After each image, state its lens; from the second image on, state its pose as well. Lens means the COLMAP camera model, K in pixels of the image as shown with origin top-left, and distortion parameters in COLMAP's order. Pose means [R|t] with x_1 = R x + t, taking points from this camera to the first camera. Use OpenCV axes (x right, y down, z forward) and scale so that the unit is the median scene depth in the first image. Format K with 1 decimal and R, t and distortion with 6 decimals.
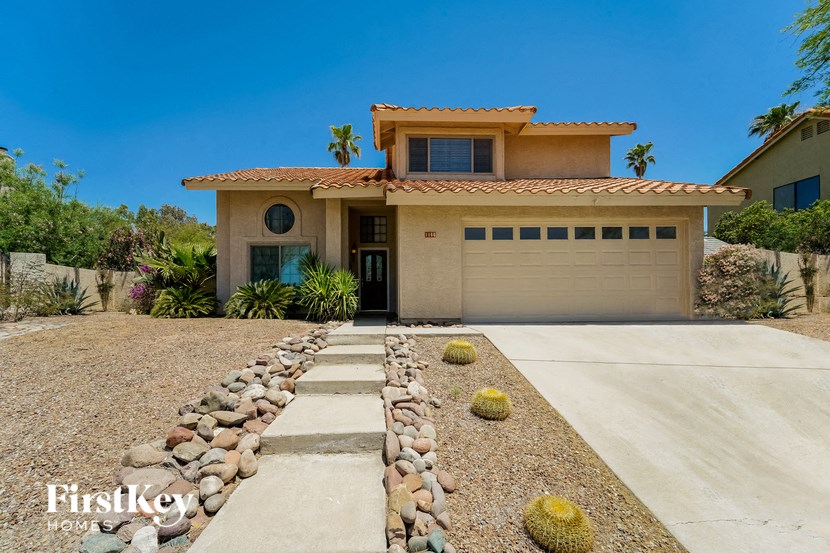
lens RADIAL K [[334.1, 0, 418.9], [0, 334.1, 288.1], [0, 0, 1]] dist [-0.000999, -0.000209]
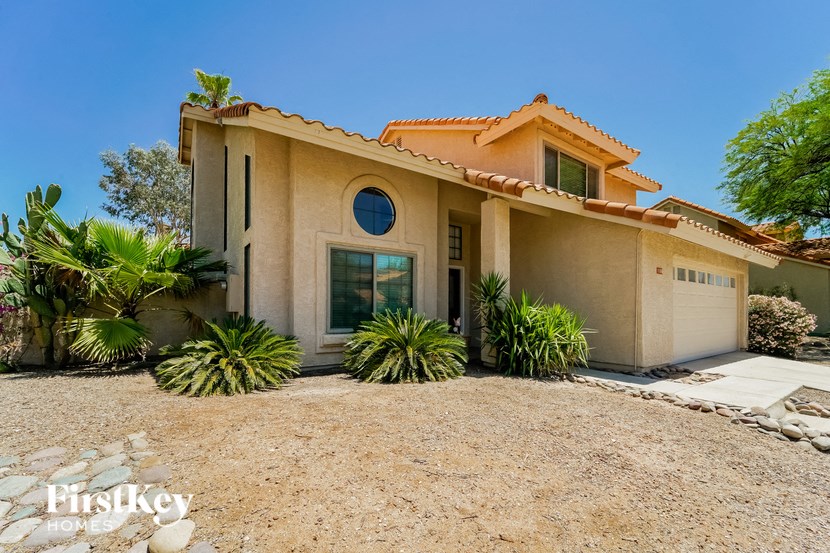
lens RADIAL K [[334.1, 0, 418.9], [0, 334.1, 288.1], [0, 0, 1]] dist [-0.000999, -0.000209]
pose [[0.844901, 0.049202, 0.532654, -0.681686], [-0.034792, 0.998707, -0.037065, -0.037831], [-0.533789, 0.012785, 0.845521, 0.410974]]
